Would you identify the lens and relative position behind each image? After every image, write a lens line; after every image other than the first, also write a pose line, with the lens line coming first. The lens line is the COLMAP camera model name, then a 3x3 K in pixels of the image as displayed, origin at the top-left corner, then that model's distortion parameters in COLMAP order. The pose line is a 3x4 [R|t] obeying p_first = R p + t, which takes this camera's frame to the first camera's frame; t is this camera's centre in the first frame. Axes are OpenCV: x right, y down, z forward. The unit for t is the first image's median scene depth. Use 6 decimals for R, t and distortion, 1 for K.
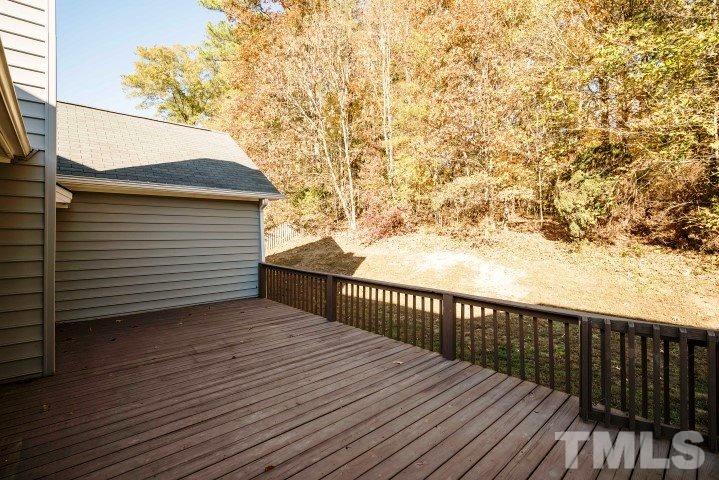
lens RADIAL K [[325.6, 0, 355.8], [0, 325.6, 238.2], [0, 0, 1]] dist [-0.000891, -0.000621]
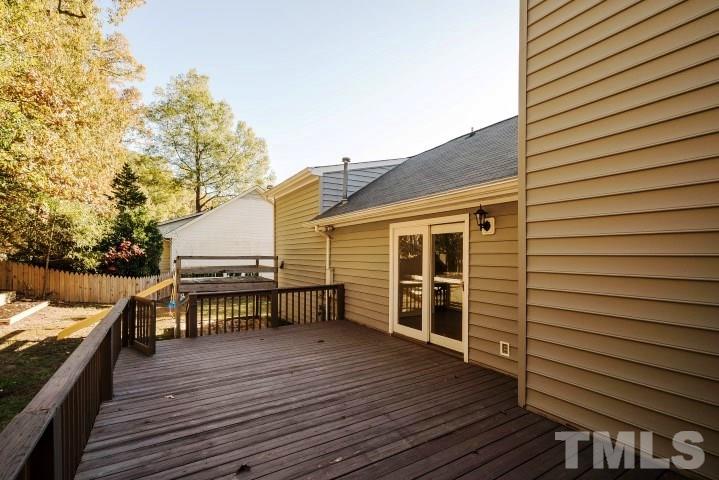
lens RADIAL K [[325.6, 0, 355.8], [0, 325.6, 238.2], [0, 0, 1]] dist [-0.000891, -0.000621]
pose [[-0.978103, 0.010763, 0.207845, -0.622946], [0.003631, 0.999392, -0.034669, -0.036094], [-0.208092, -0.033155, -0.977547, 1.935308]]
